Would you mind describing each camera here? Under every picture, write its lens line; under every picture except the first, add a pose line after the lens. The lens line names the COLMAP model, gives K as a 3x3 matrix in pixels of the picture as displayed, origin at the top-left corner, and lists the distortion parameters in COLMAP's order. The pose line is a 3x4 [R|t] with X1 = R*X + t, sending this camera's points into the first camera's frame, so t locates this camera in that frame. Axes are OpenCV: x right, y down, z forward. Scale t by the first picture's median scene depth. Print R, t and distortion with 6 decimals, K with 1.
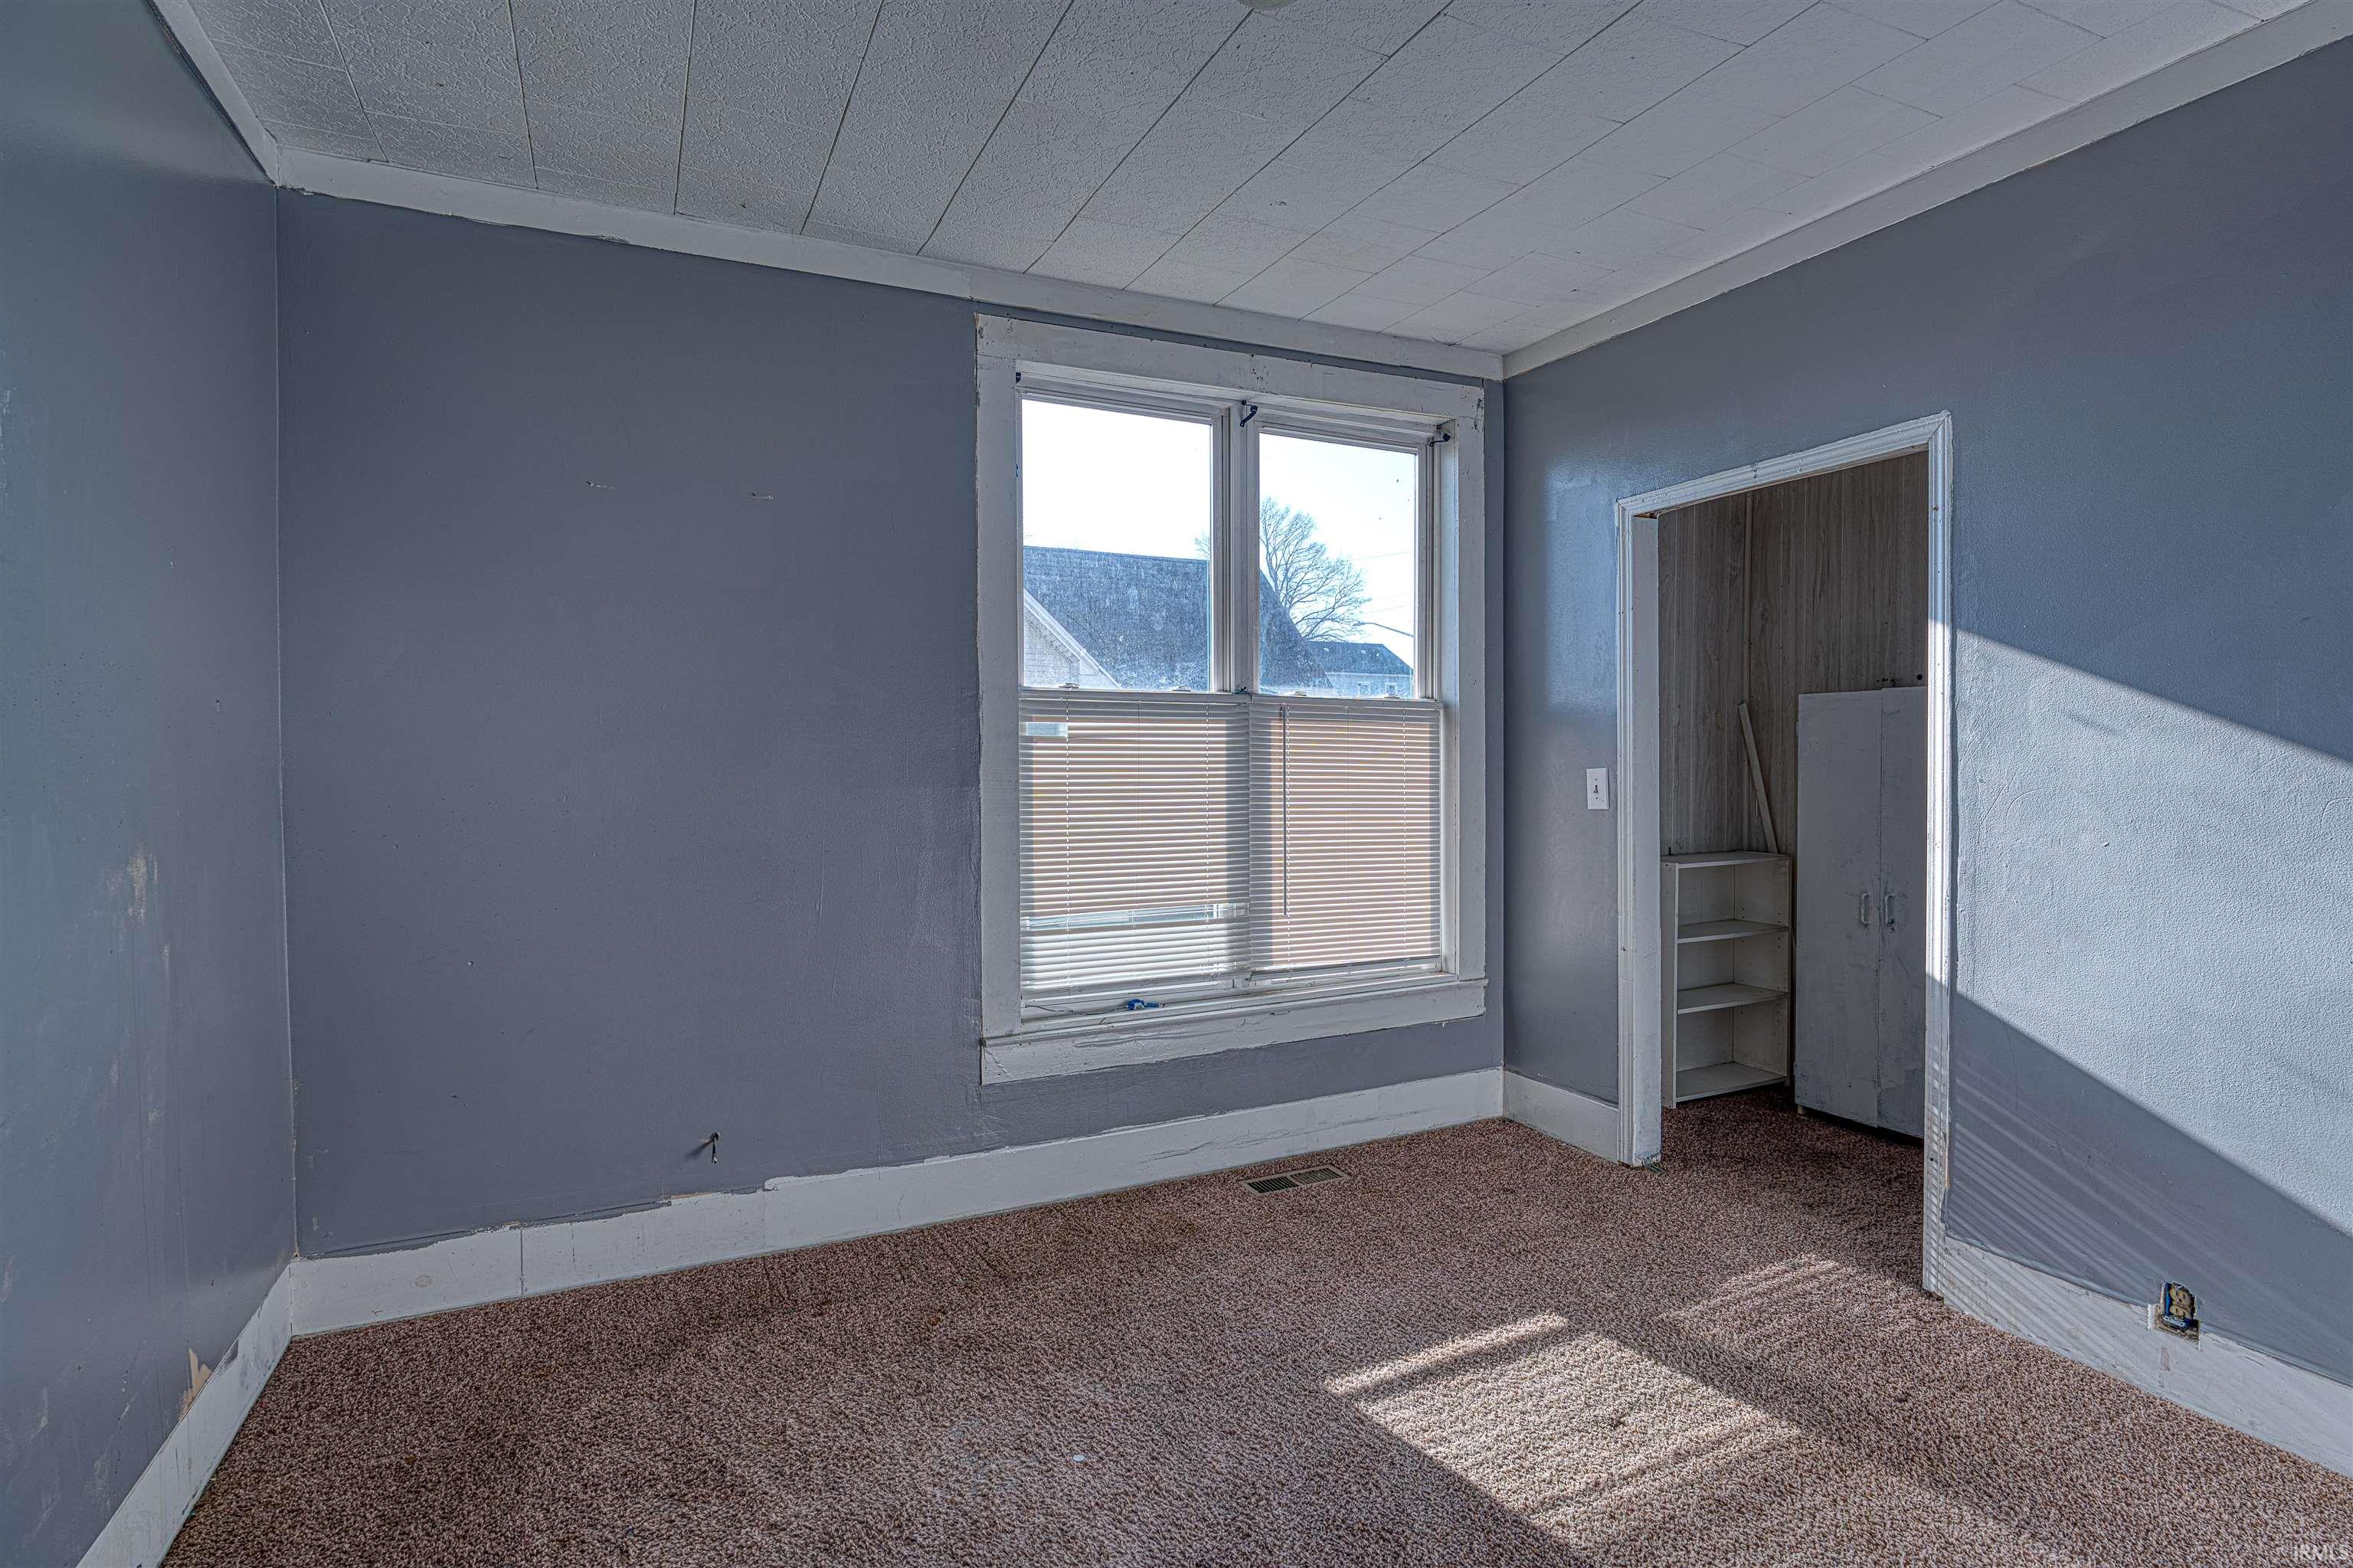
lens RADIAL K [[1177.6, 0, 1182.8], [0, 1177.6, 780.3], [0, 0, 1]] dist [-0.003421, 0.000656]
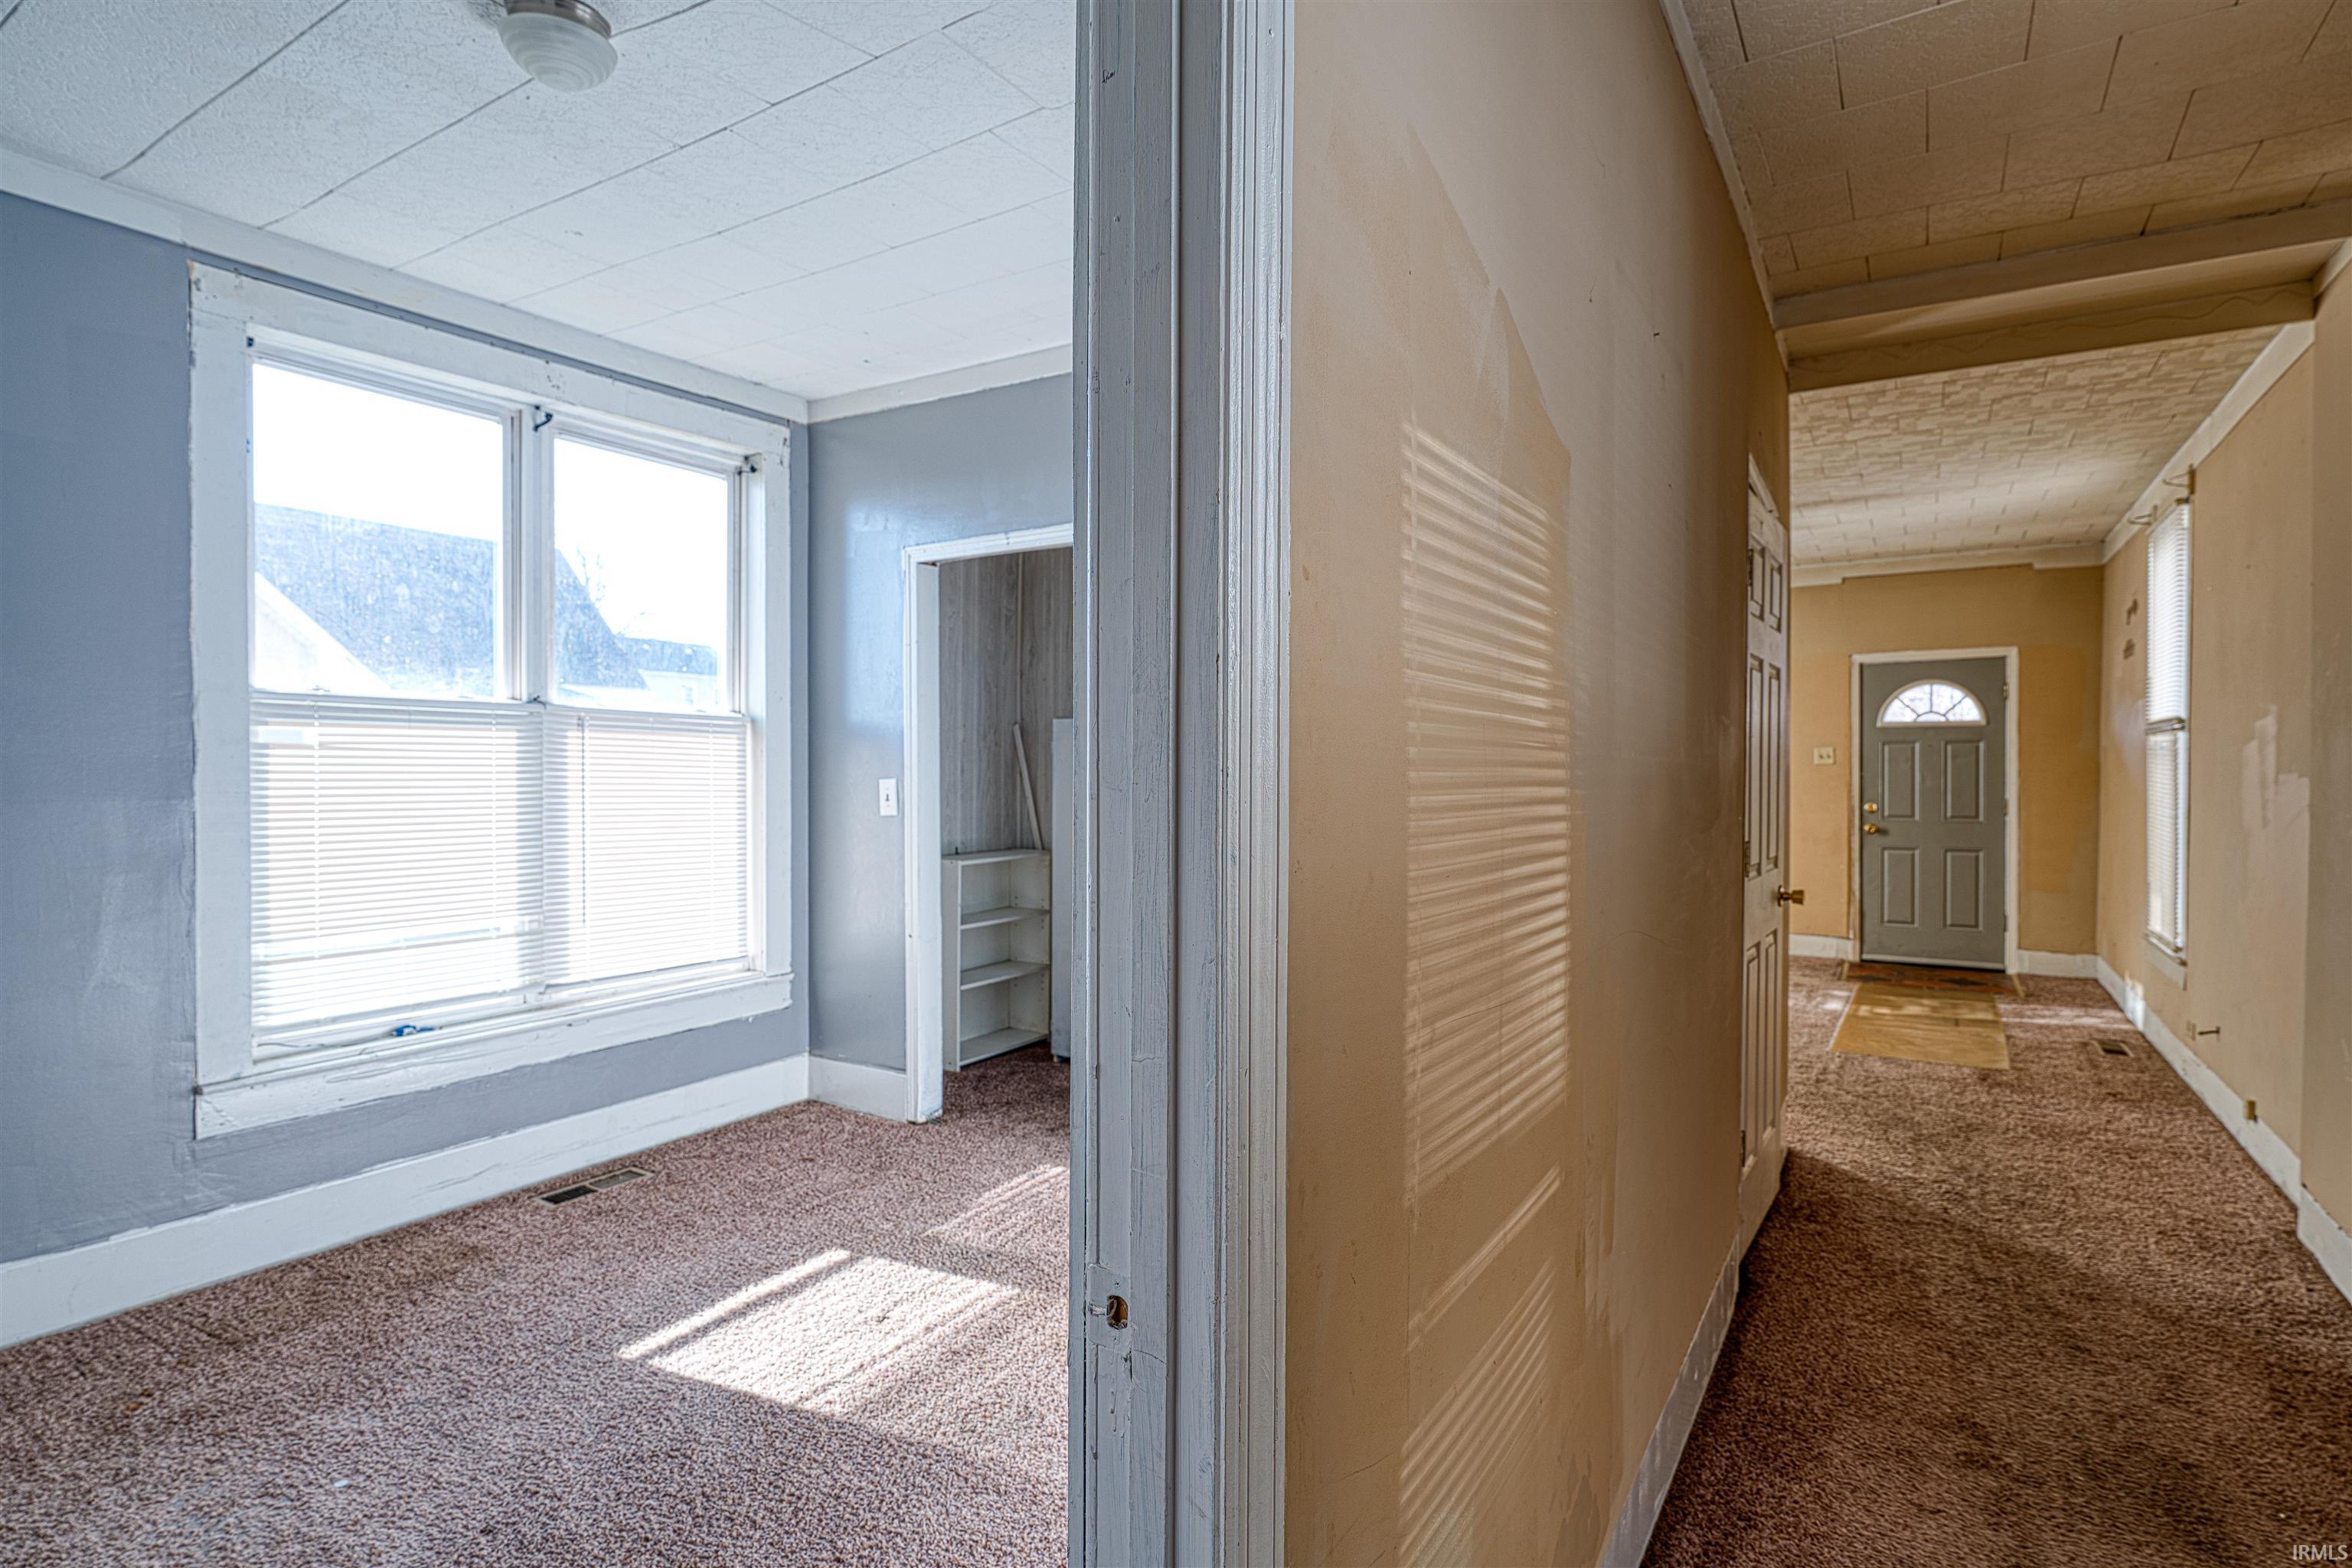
lens RADIAL K [[1177.0, 0, 1182.3], [0, 1177.0, 780.3], [0, 0, 1]] dist [-0.003421, 0.000656]
pose [[0.853049, 0.000698, 0.521830, -0.000941], [0.003091, 0.999975, -0.006389, -0.000987], [-0.521821, 0.007063, 0.853026, -0.128712]]
